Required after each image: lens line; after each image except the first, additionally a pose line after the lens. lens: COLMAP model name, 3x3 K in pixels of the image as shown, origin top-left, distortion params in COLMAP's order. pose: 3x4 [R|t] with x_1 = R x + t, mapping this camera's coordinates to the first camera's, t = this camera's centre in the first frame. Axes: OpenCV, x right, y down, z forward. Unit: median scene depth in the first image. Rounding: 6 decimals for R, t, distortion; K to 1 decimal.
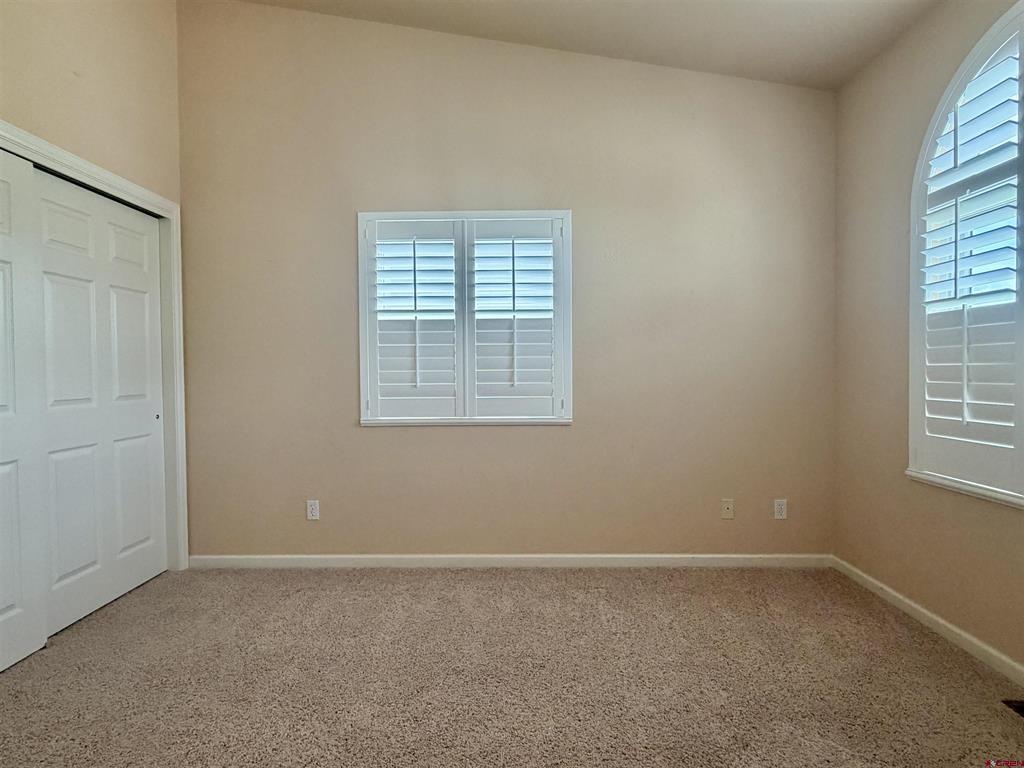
lens RADIAL K [[566.3, 0, 512.7], [0, 566.3, 388.5], [0, 0, 1]] dist [0.015927, 0.001069]
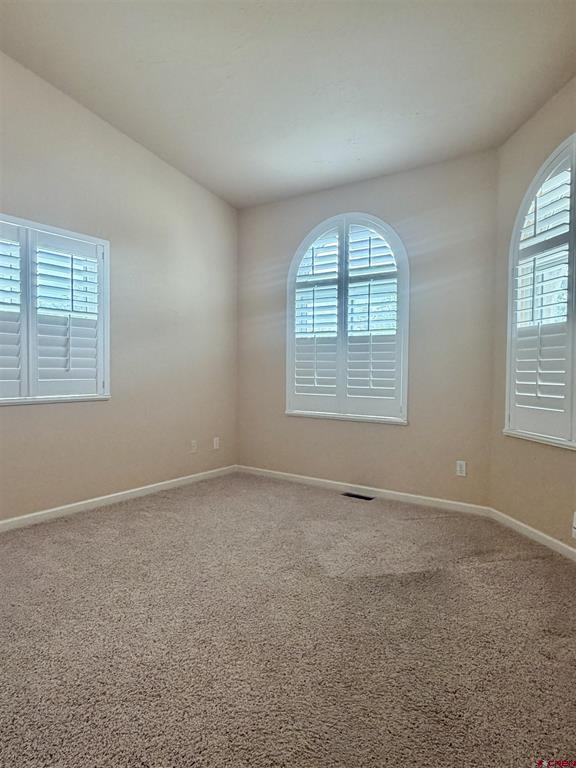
lens RADIAL K [[461.6, 0, 285.4], [0, 461.6, 380.6], [0, 0, 1]] dist [-0.001005, 0.000636]
pose [[0.588031, -0.015149, 0.808696, -0.554113], [0.004995, 0.999874, 0.015098, 0.004269], [-0.808823, -0.004839, 0.588032, 0.010137]]
